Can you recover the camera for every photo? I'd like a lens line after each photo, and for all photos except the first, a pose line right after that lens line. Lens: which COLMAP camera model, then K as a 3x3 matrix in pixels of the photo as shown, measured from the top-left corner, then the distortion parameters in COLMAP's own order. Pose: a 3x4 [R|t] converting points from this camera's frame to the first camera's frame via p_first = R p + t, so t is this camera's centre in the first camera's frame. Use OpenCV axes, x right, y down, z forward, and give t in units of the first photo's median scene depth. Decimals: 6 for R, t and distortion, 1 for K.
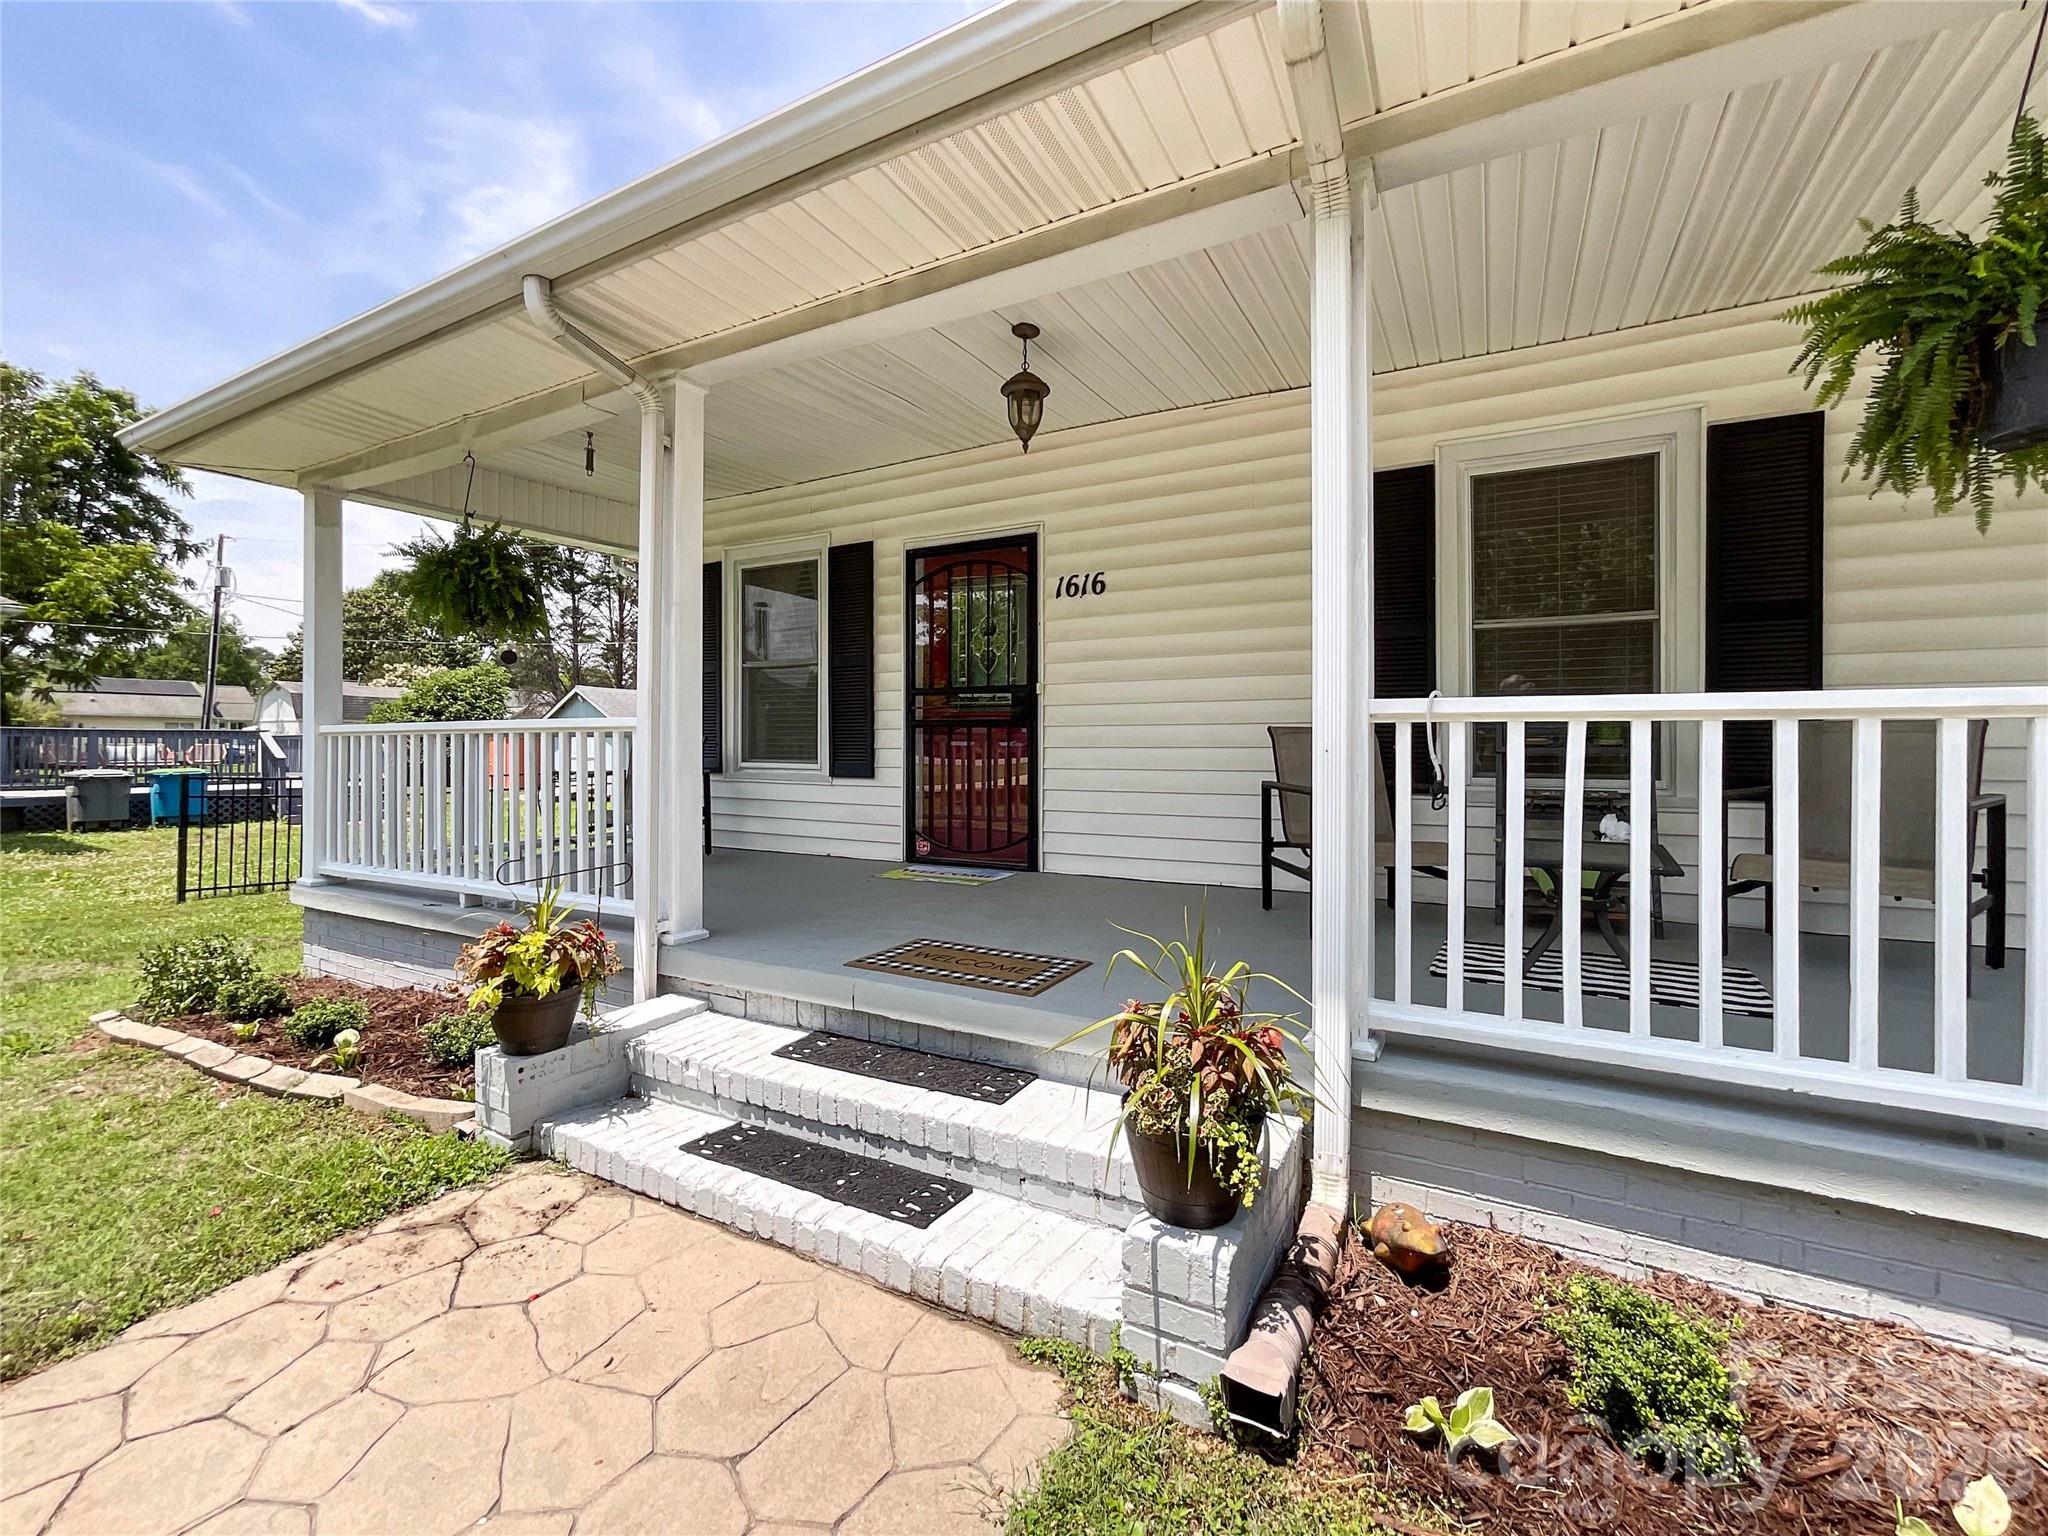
lens RADIAL K [[822.7, 0, 1048.0], [0, 822.7, 738.5], [0, 0, 1]] dist [-0.001519, -0.000117]
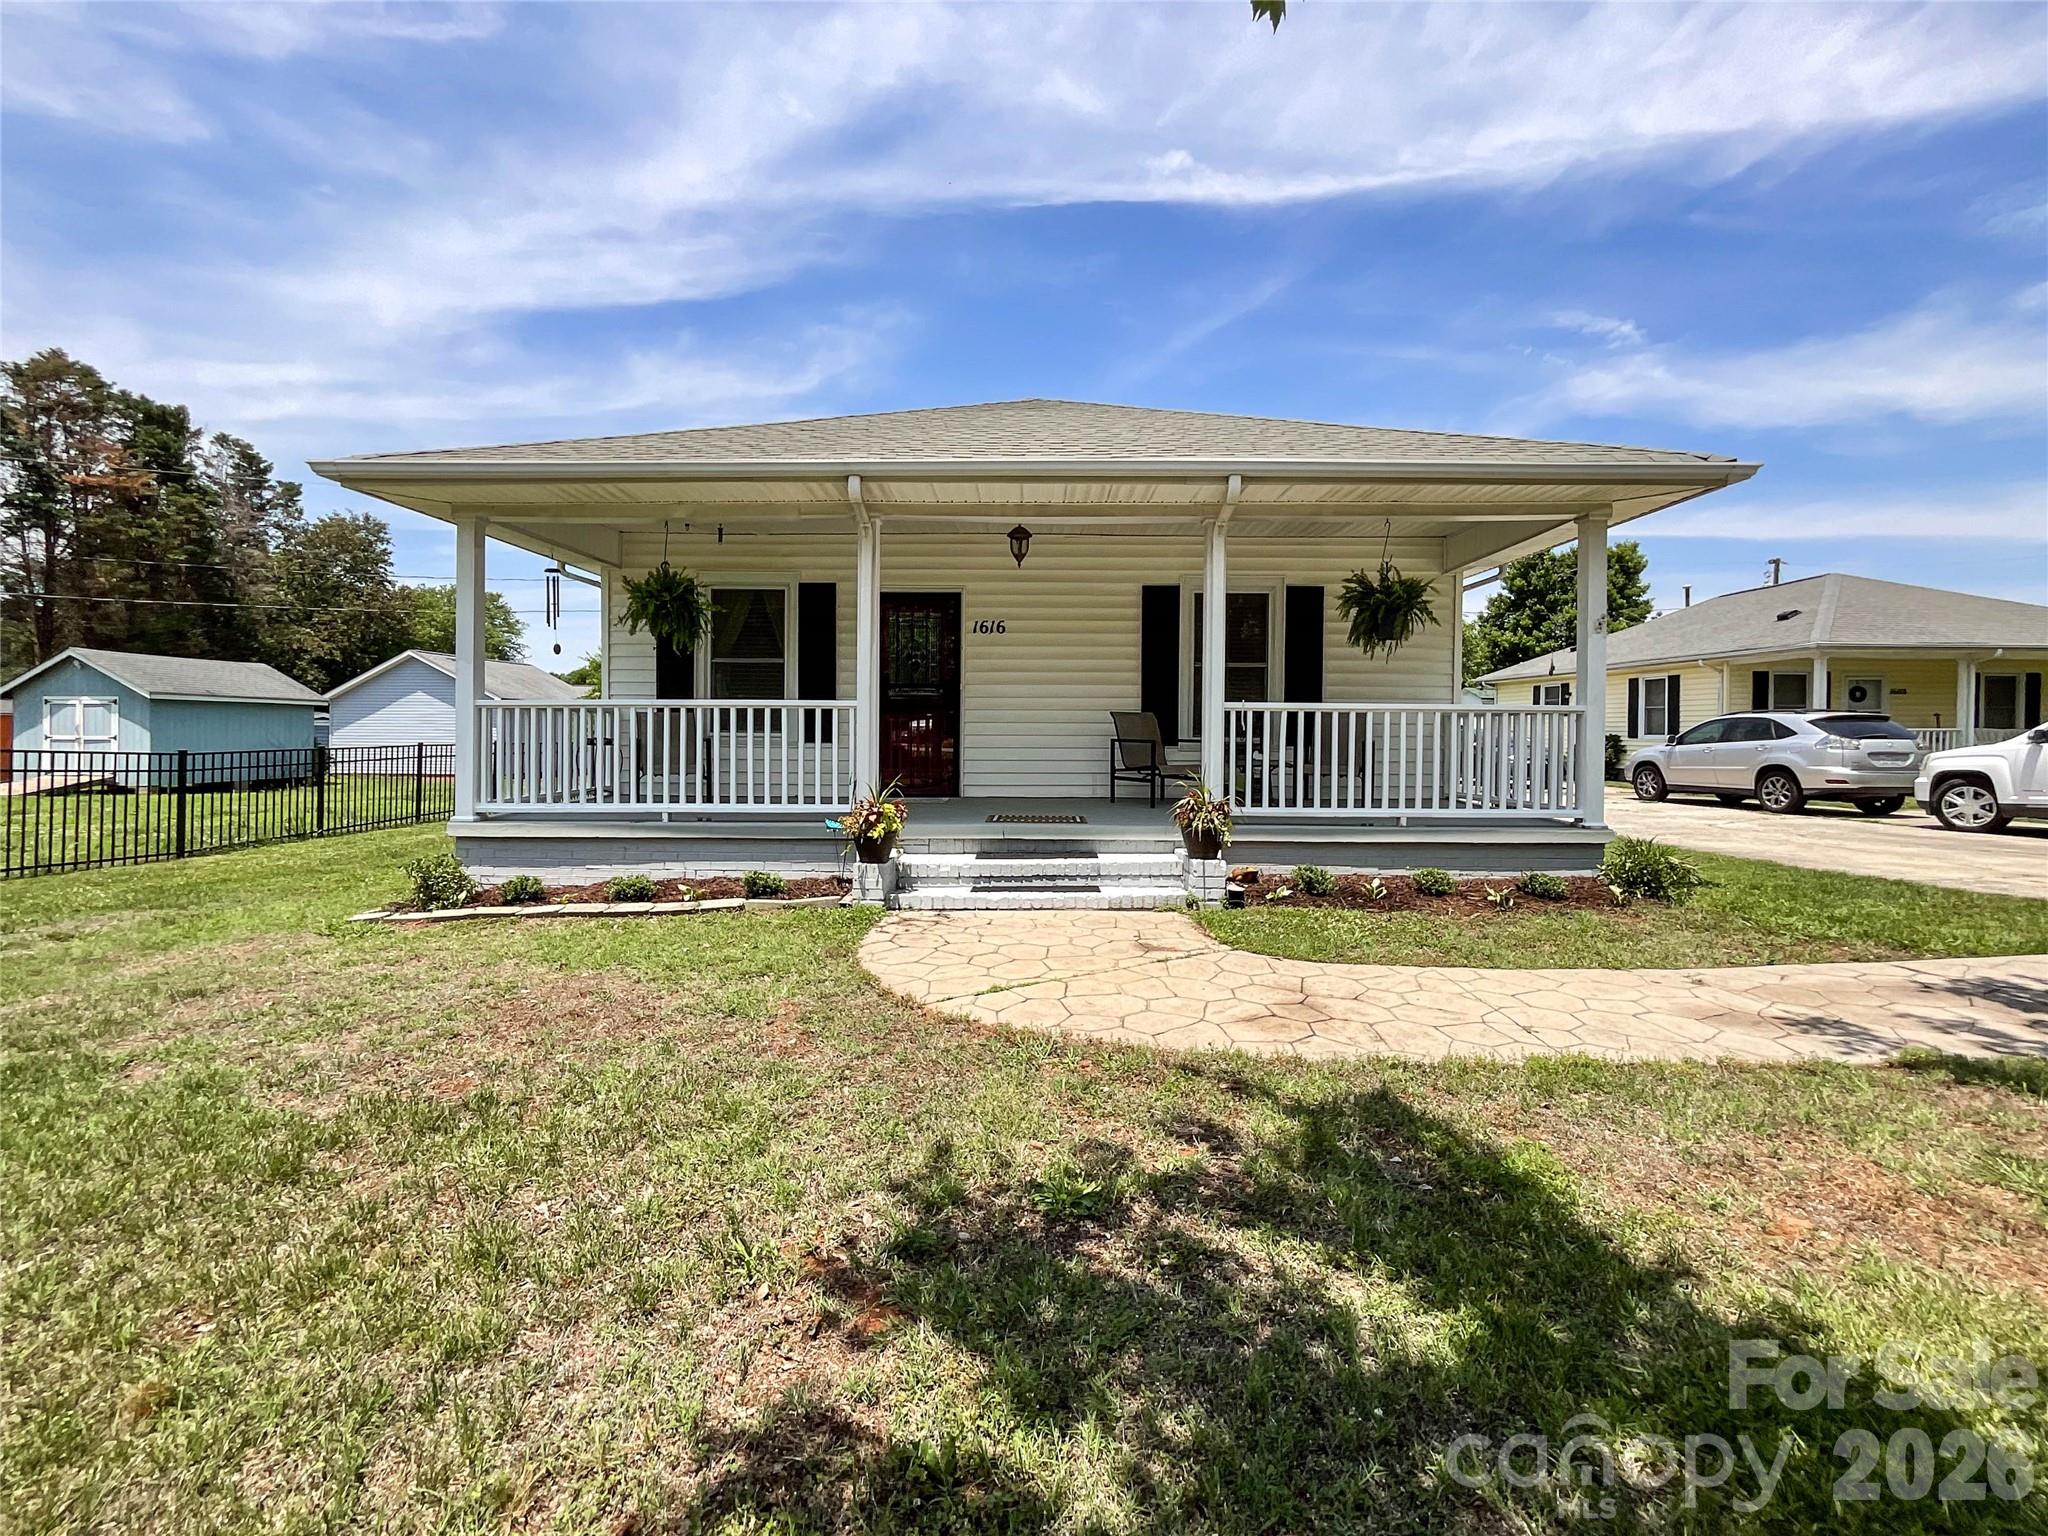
lens RADIAL K [[826.8, 0, 1032.2], [0, 826.8, 734.2], [0, 0, 1]] dist [-0.001175, -0.000131]
pose [[0.888481, 0.003970, 0.458896, -0.801208], [-0.007253, 0.999959, 0.005391, 0.027896], [-0.458855, -0.008118, 0.888474, -0.661351]]
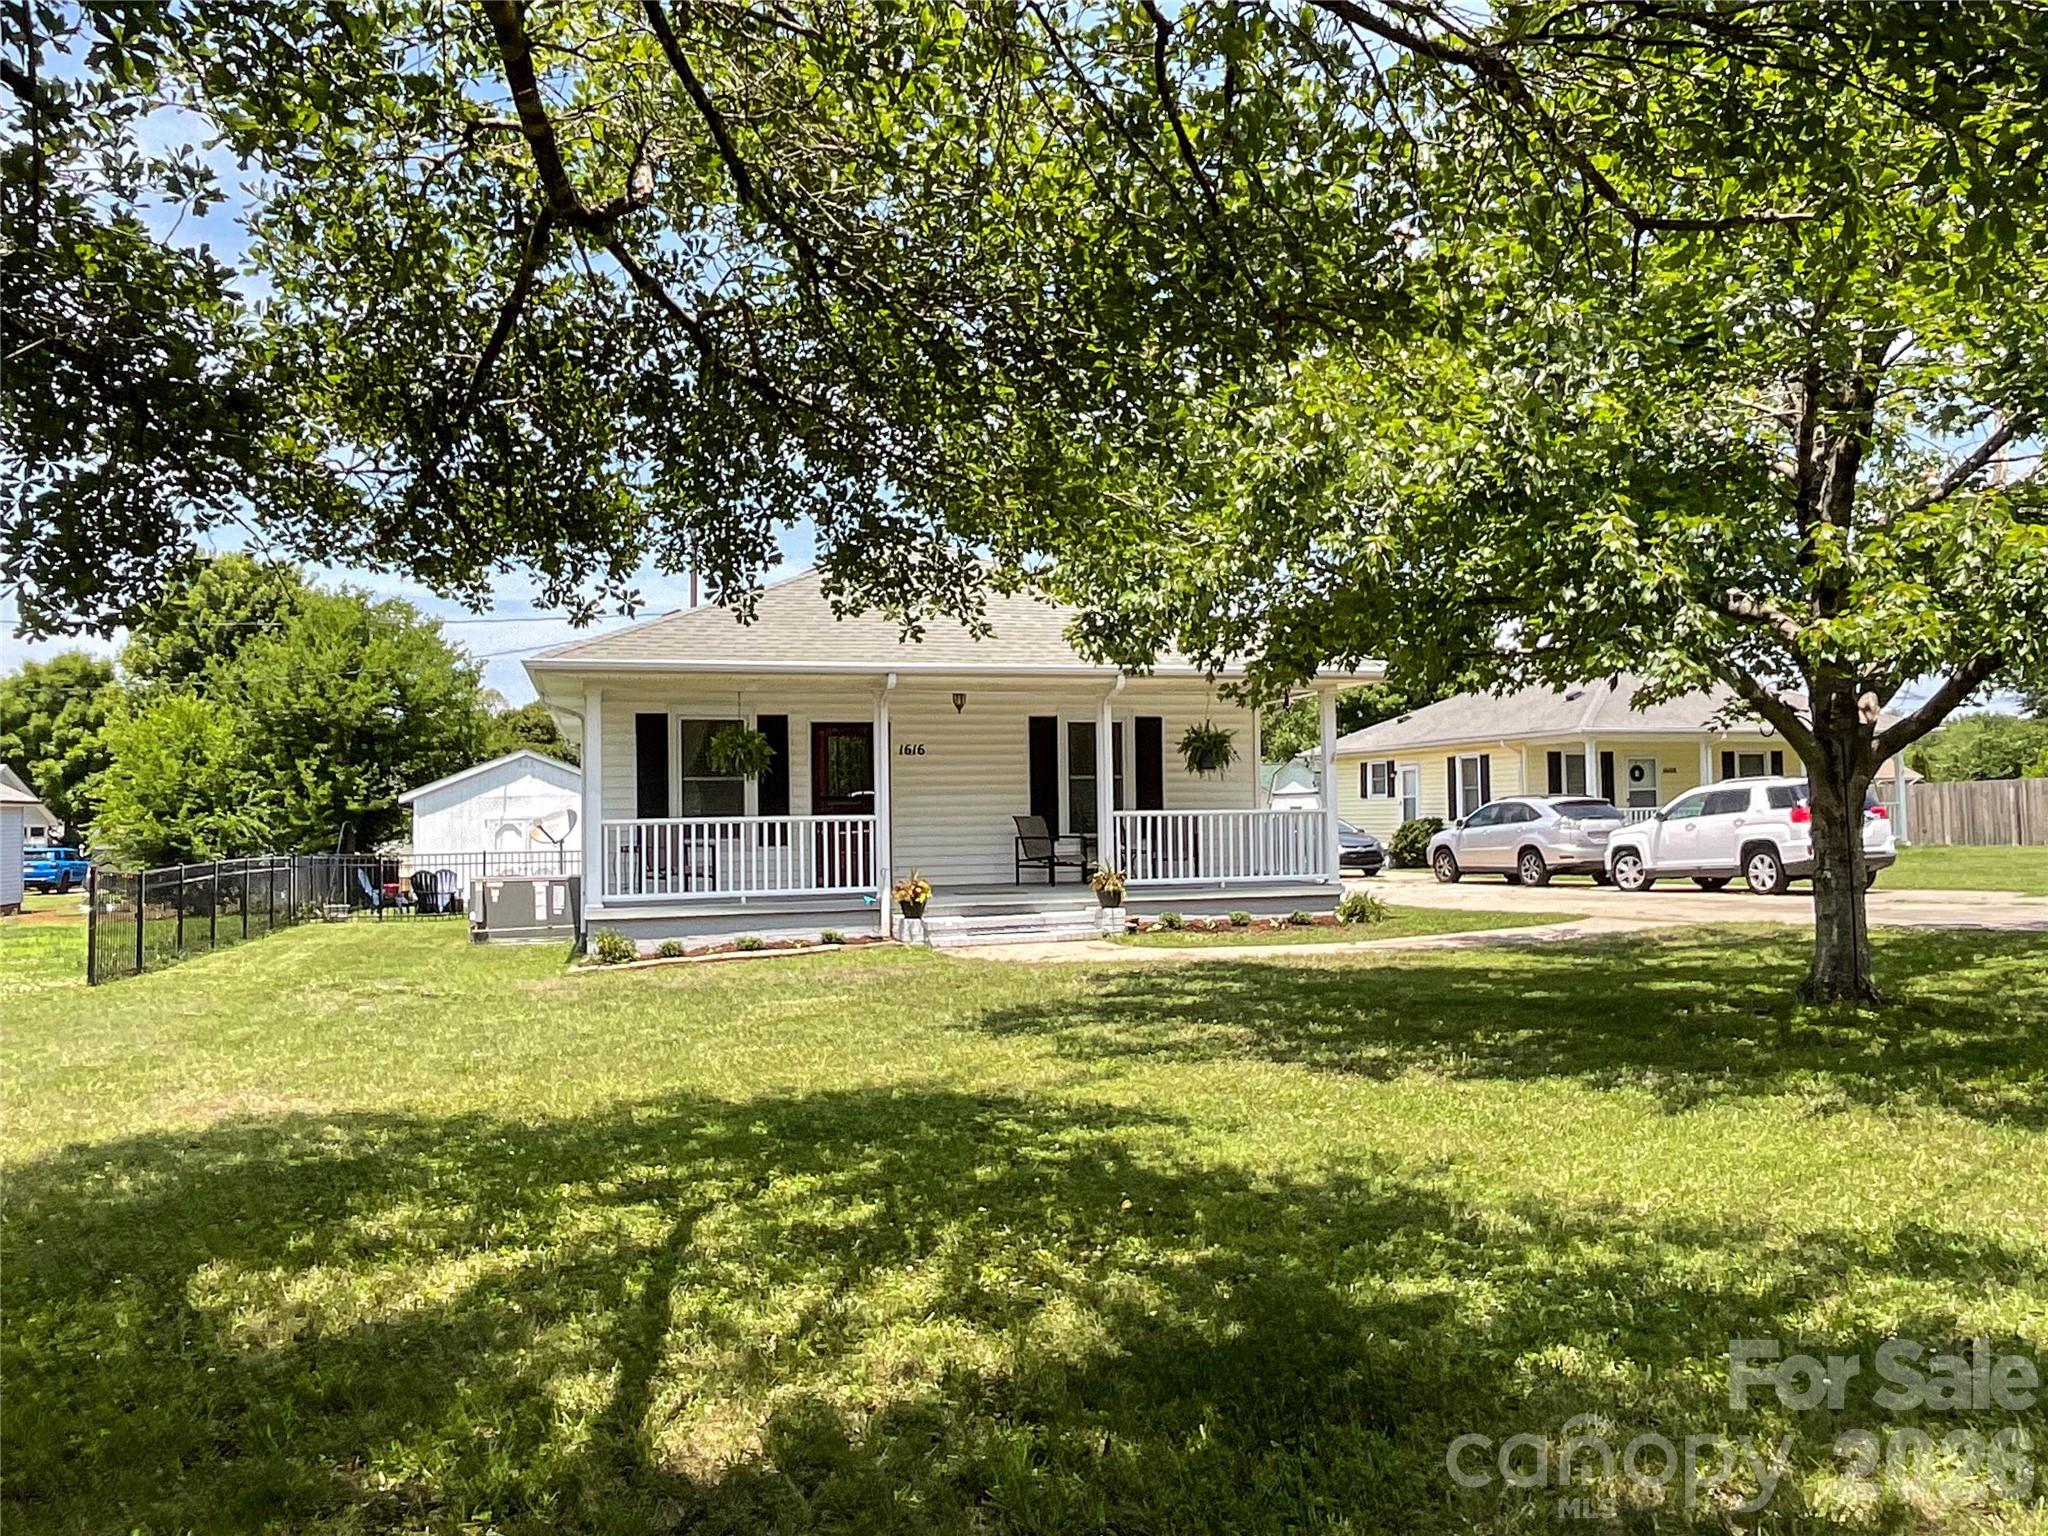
lens RADIAL K [[1453.6, 0, 943.6], [0, 1453.6, 776.9], [0, 0, 1]] dist [0.035049, -0.165492]
pose [[0.759677, 0.006013, 0.650273, -2.830773], [0.015221, 0.999519, -0.027024, -0.019156], [-0.650122, 0.030427, 0.759220, -2.290577]]
